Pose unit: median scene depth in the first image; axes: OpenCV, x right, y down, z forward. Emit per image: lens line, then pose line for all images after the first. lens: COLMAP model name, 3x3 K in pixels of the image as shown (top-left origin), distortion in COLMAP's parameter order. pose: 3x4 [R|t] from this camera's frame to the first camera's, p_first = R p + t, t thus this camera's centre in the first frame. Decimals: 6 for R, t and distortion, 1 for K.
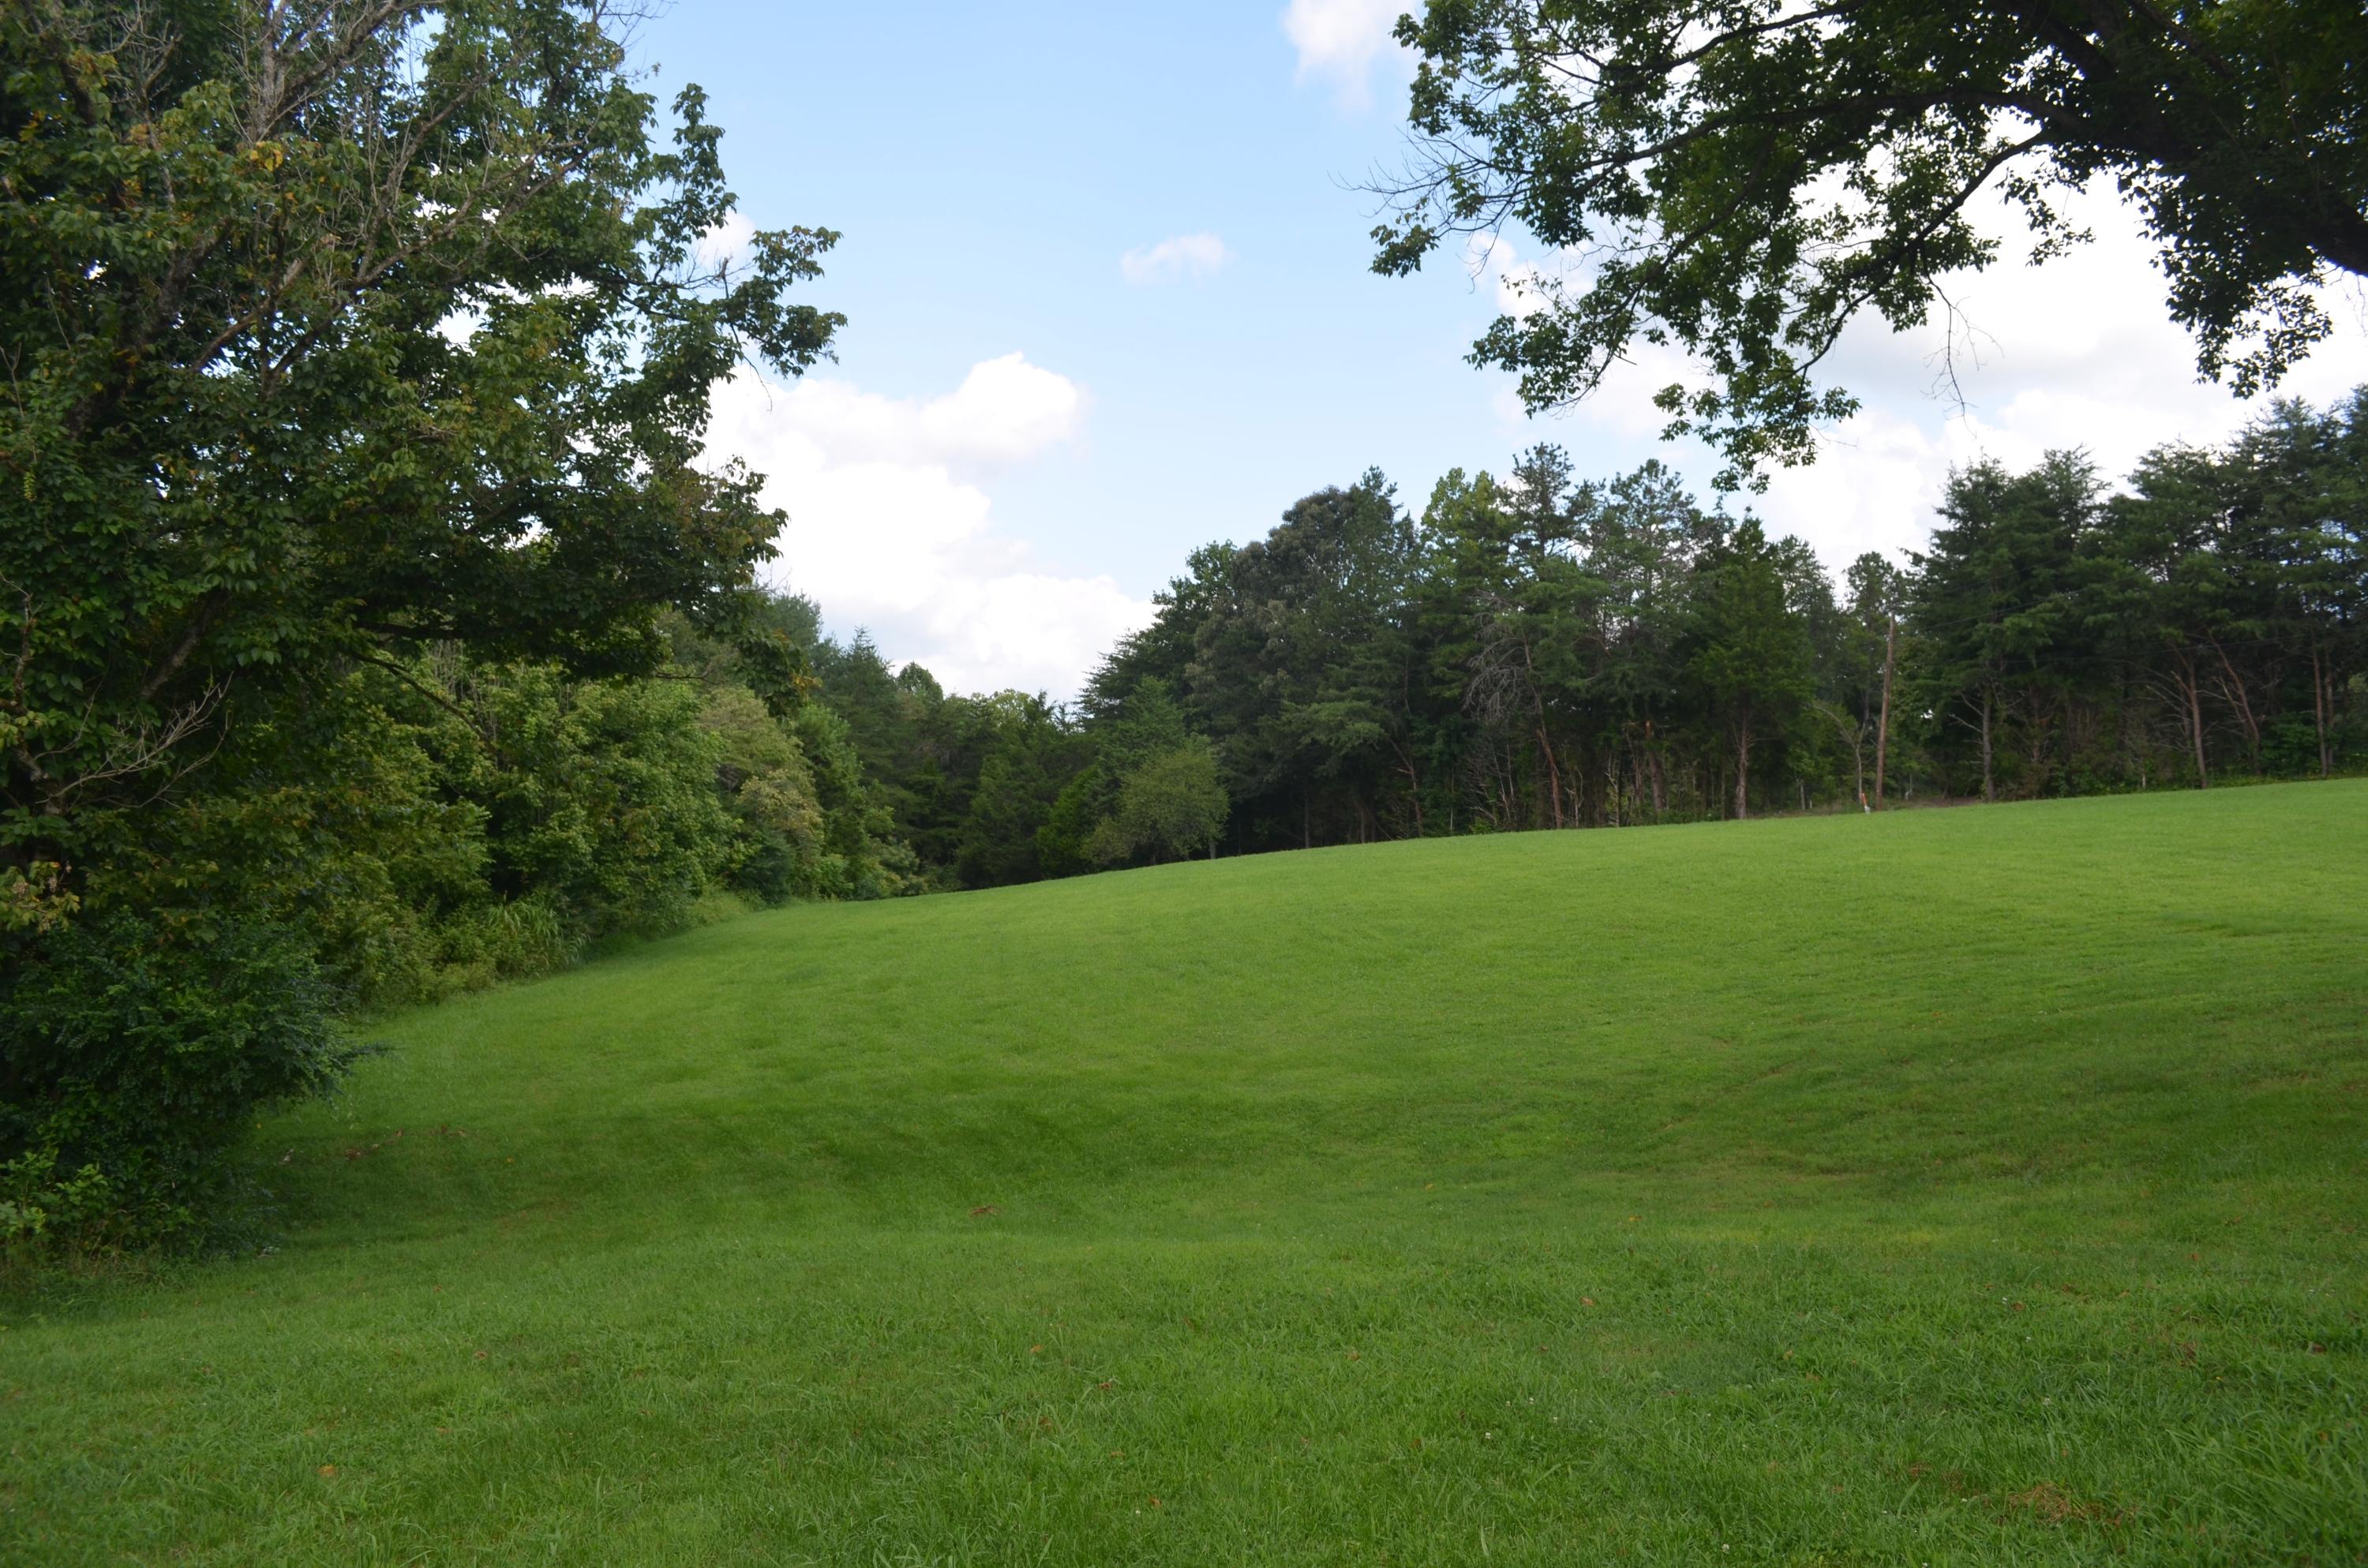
lens RADIAL K [[1869.0, 0, 1193.5], [0, 1869.0, 784.2], [0, 0, 1]] dist [-0.085706, 0.011197]
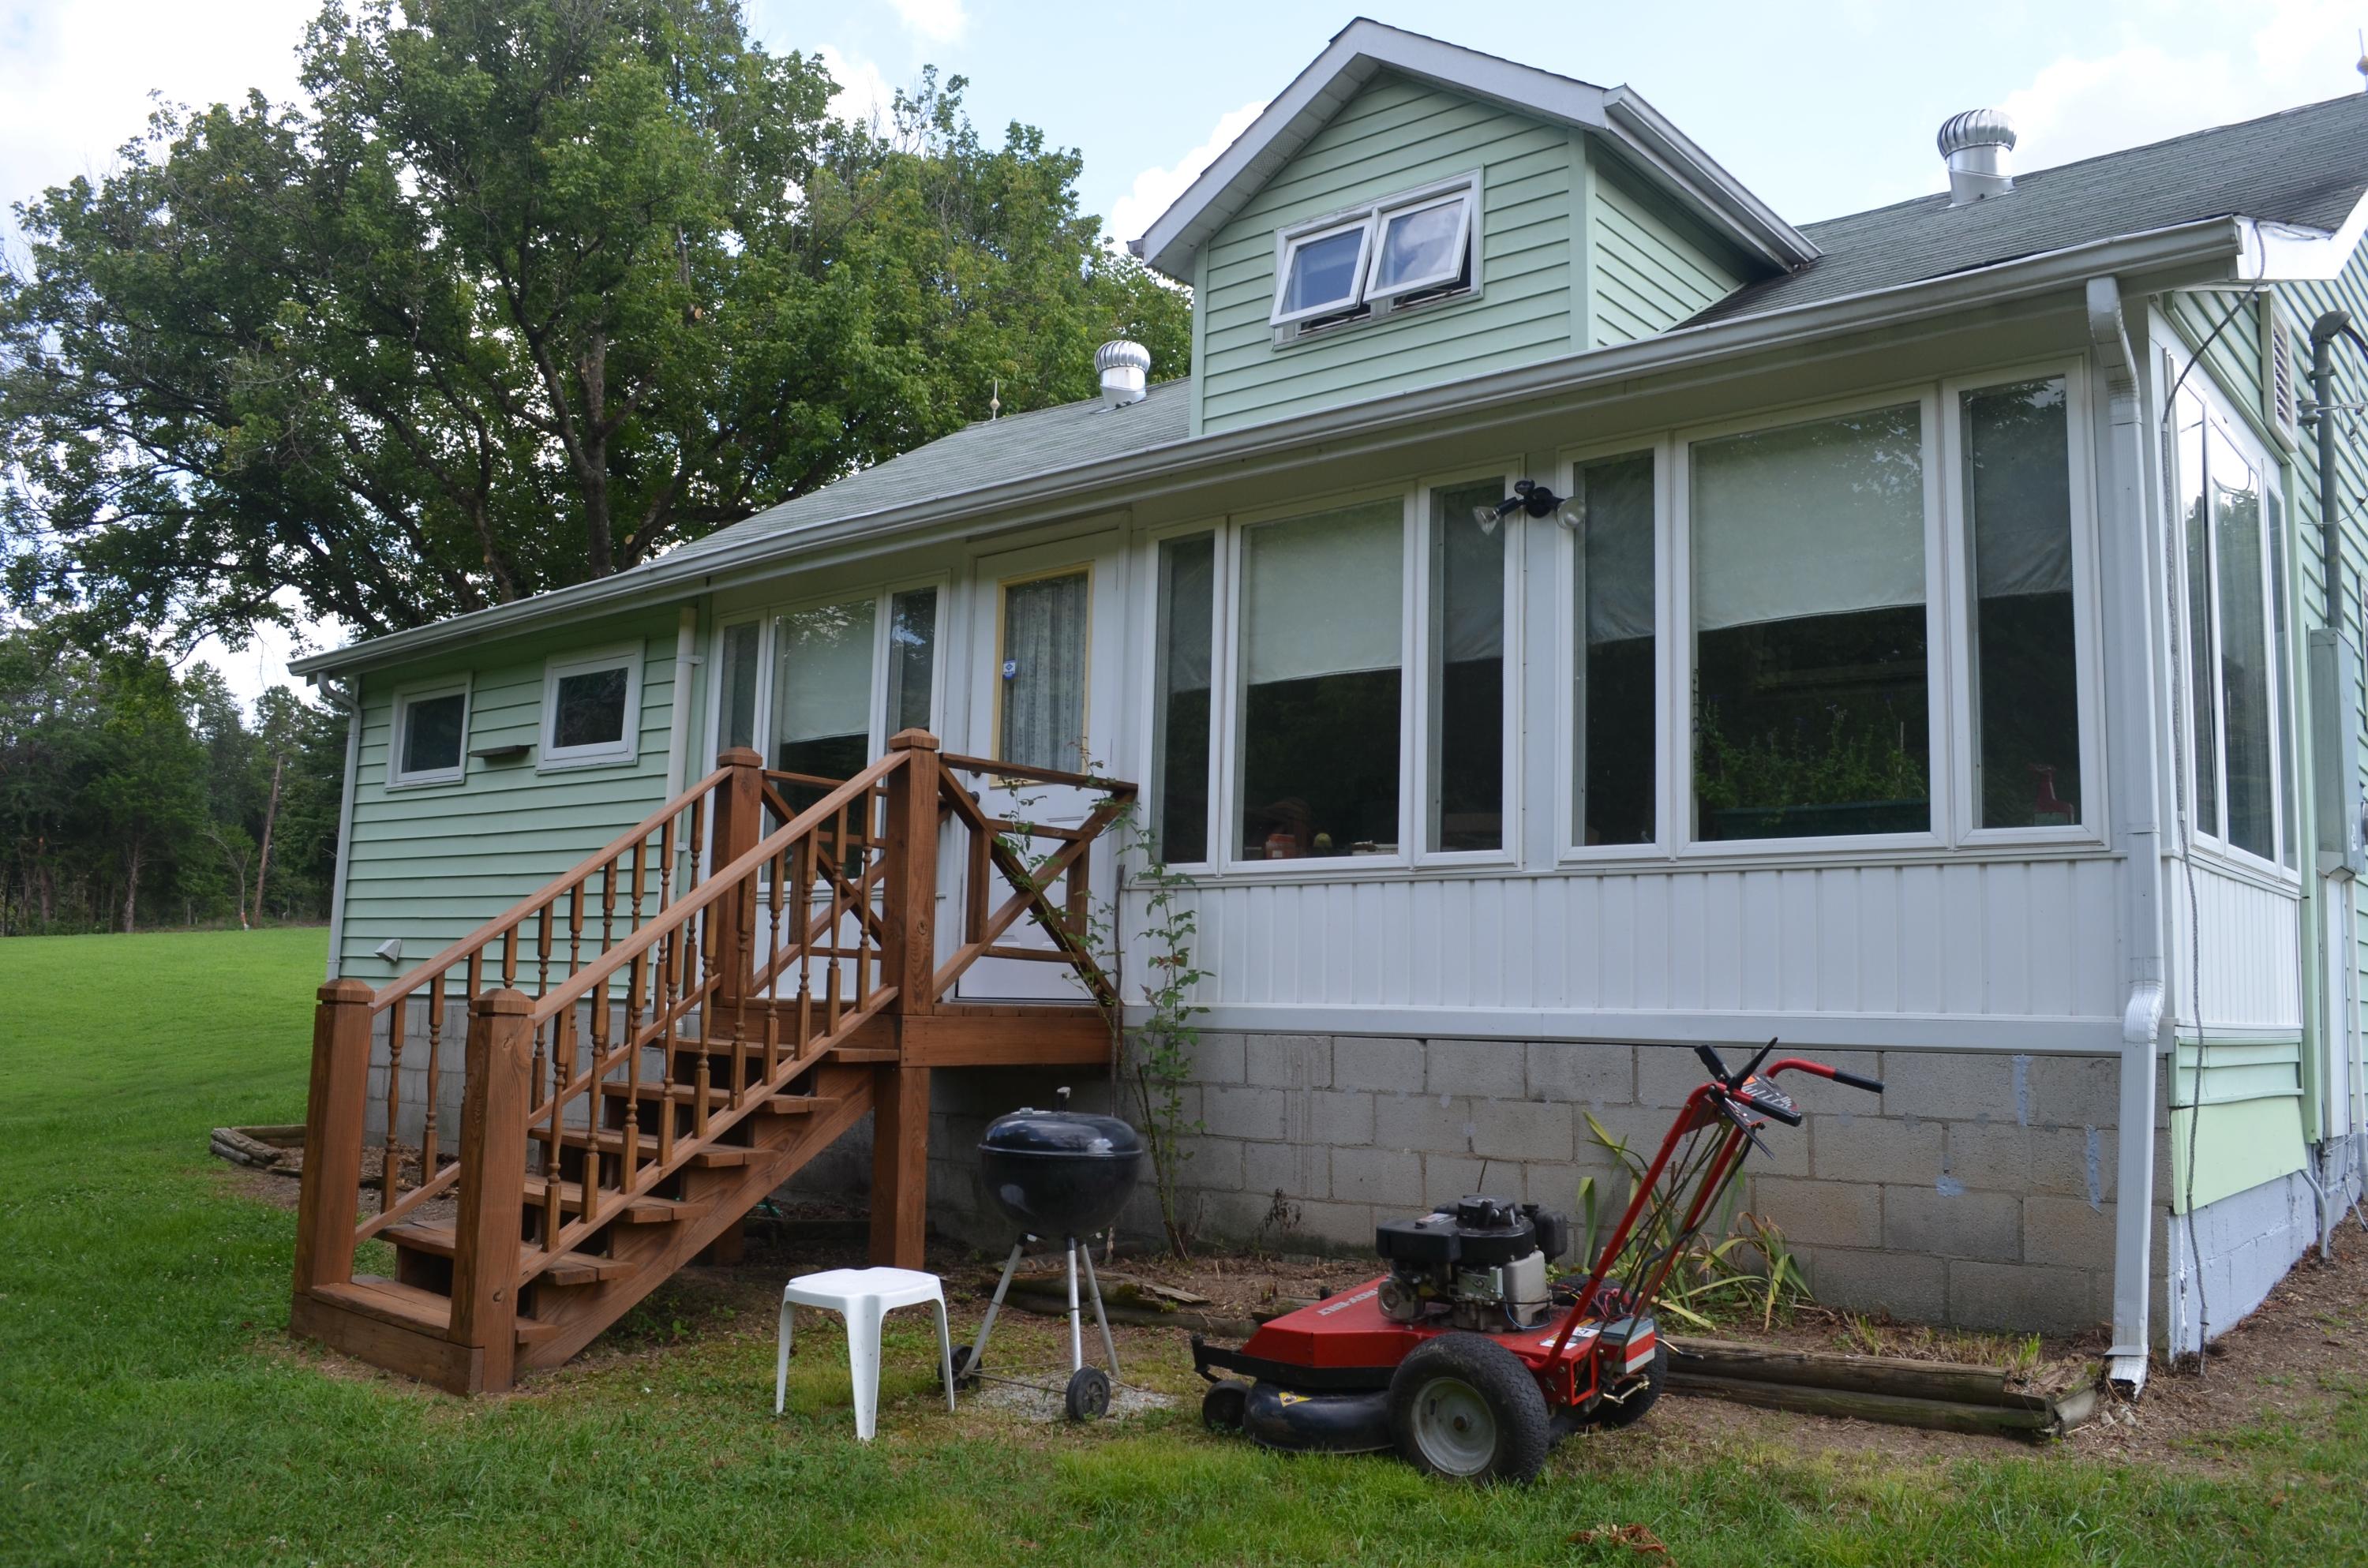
lens RADIAL K [[1869.0, 0, 1198.4], [0, 1869.0, 788.8], [0, 0, 1]] dist [-0.085706, 0.011197]
pose [[0.686605, 0.076923, 0.722950, -0.053574], [-0.032864, 0.996654, -0.074834, -0.006346], [-0.726287, 0.027622, 0.686836, -0.202858]]
